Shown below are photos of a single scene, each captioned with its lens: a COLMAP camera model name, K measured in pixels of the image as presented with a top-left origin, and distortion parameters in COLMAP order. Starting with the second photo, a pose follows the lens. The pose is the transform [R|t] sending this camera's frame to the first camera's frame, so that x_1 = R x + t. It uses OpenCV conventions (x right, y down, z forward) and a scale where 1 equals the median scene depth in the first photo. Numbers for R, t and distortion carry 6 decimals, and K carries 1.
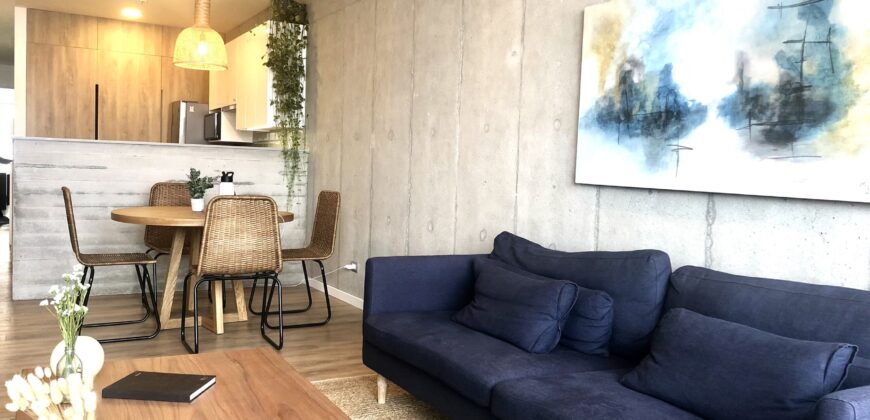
lens RADIAL K [[718.3, 0, 440.5], [0, 718.3, 208.9], [0, 0, 1]] dist [0.016591, -0.002460]
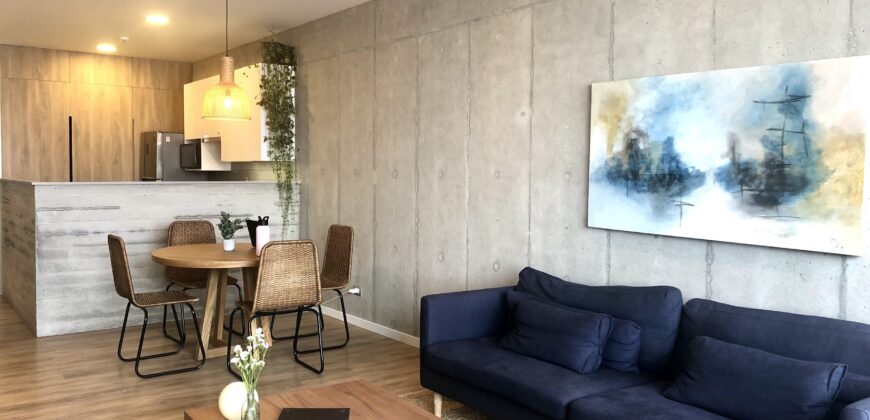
lens RADIAL K [[713.2, 0, 430.5], [0, 713.2, 204.8], [0, 0, 1]] dist [0.033626, -0.045541]
pose [[0.993367, -0.029769, 0.111070, -0.184286], [0.029748, 0.999556, 0.001842, -0.073001], [-0.111075, 0.001474, 0.993811, -0.151239]]
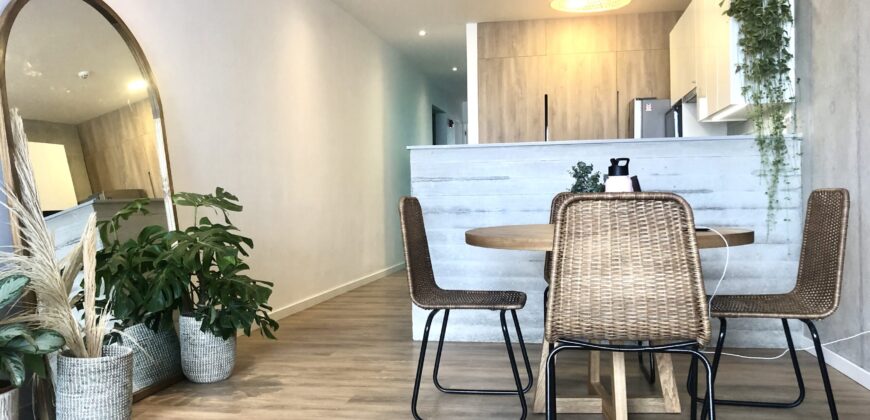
lens RADIAL K [[713.2, 0, 430.5], [0, 713.2, 204.8], [0, 0, 1]] dist [0.033626, -0.045541]
pose [[0.760322, -0.038893, -0.648381, -0.044542], [0.006349, 0.998603, -0.052456, 0.017527], [0.649516, 0.035767, 0.759507, 0.531821]]
